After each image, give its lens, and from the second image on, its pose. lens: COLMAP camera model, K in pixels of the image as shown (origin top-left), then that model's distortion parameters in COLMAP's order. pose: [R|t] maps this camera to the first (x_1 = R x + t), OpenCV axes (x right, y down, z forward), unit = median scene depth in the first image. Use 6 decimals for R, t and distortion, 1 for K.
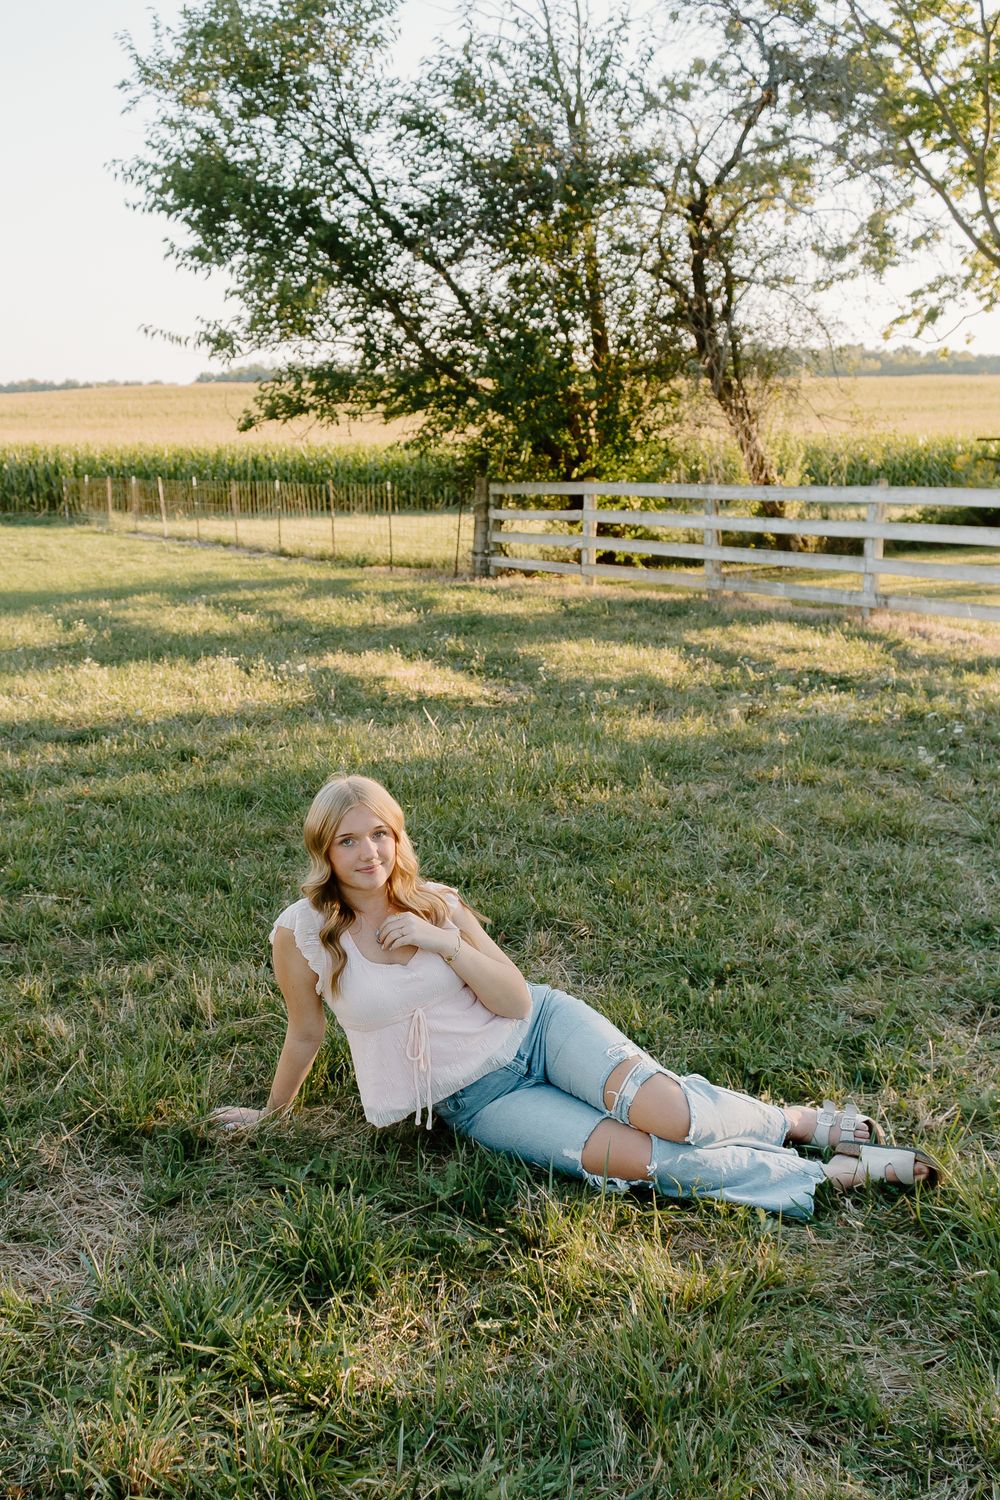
lens RADIAL K [[1359.0, 0, 454.4], [0, 1359.0, 884.0], [0, 0, 1]] dist [-0.001923, -0.003915]
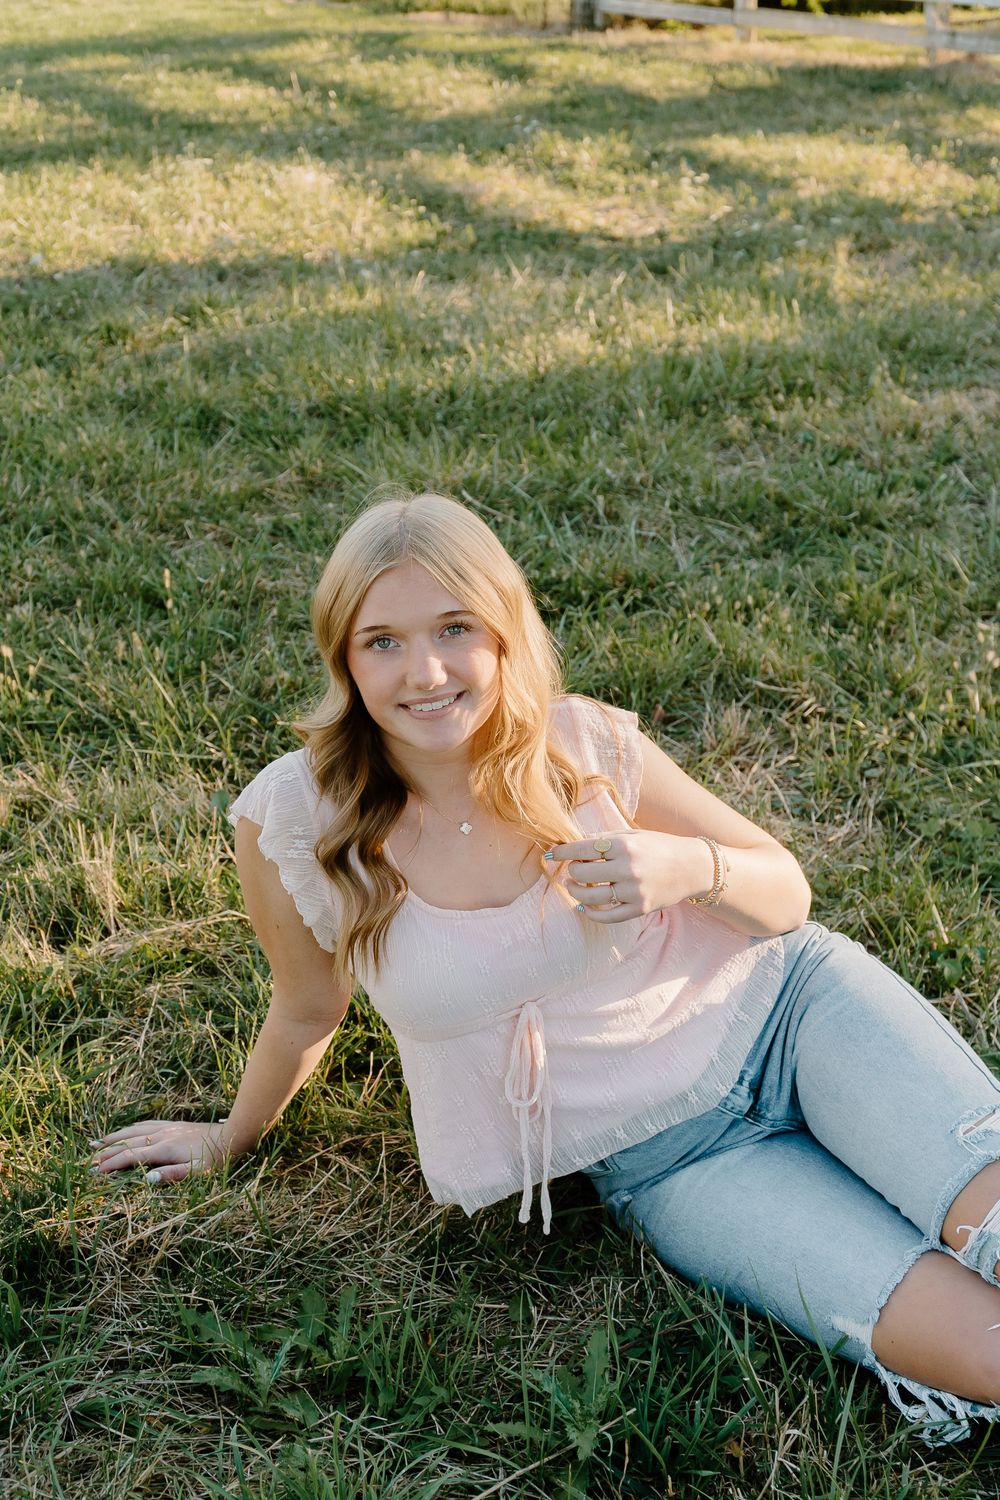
lens RADIAL K [[1798.5, 0, 437.6], [0, 1798.5, 750.8], [0, 0, 1]] dist [0.086156, -0.028249]
pose [[0.998806, 0.023704, -0.042720, -0.011475], [-0.016872, 0.987970, 0.153722, -0.028486], [0.045850, -0.152817, 0.987190, 0.137337]]
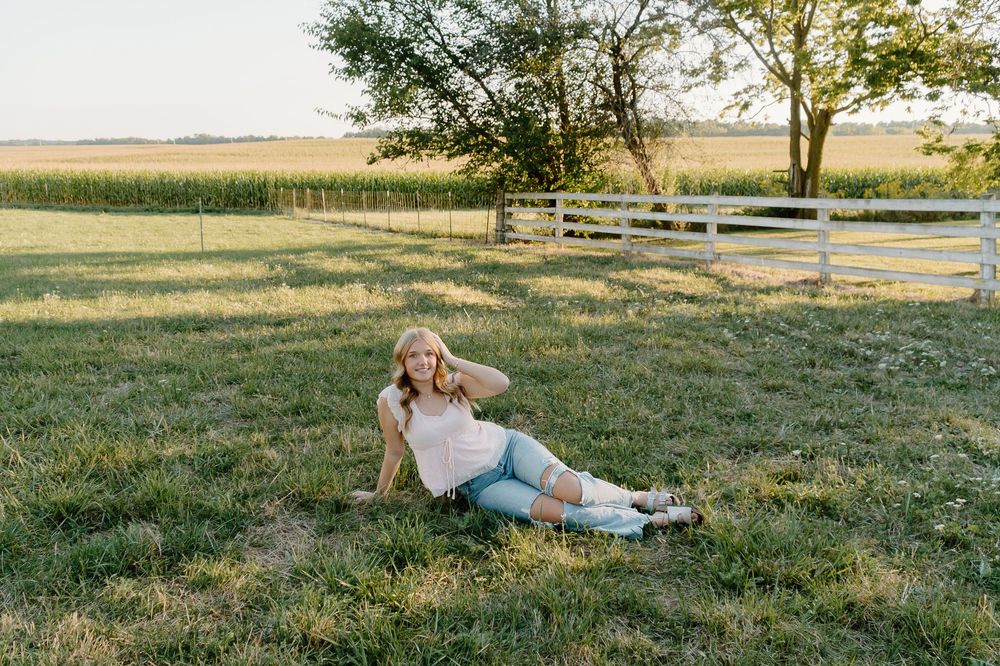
lens RADIAL K [[786.0, 0, 497.1], [0, 786.0, 340.8], [0, 0, 1]] dist [-0.007141, -0.004368]
pose [[0.999926, 0.003435, 0.011634, 0.009422], [-0.002239, 0.994851, -0.101323, 0.021597], [-0.011922, 0.101289, 0.994786, -0.066849]]
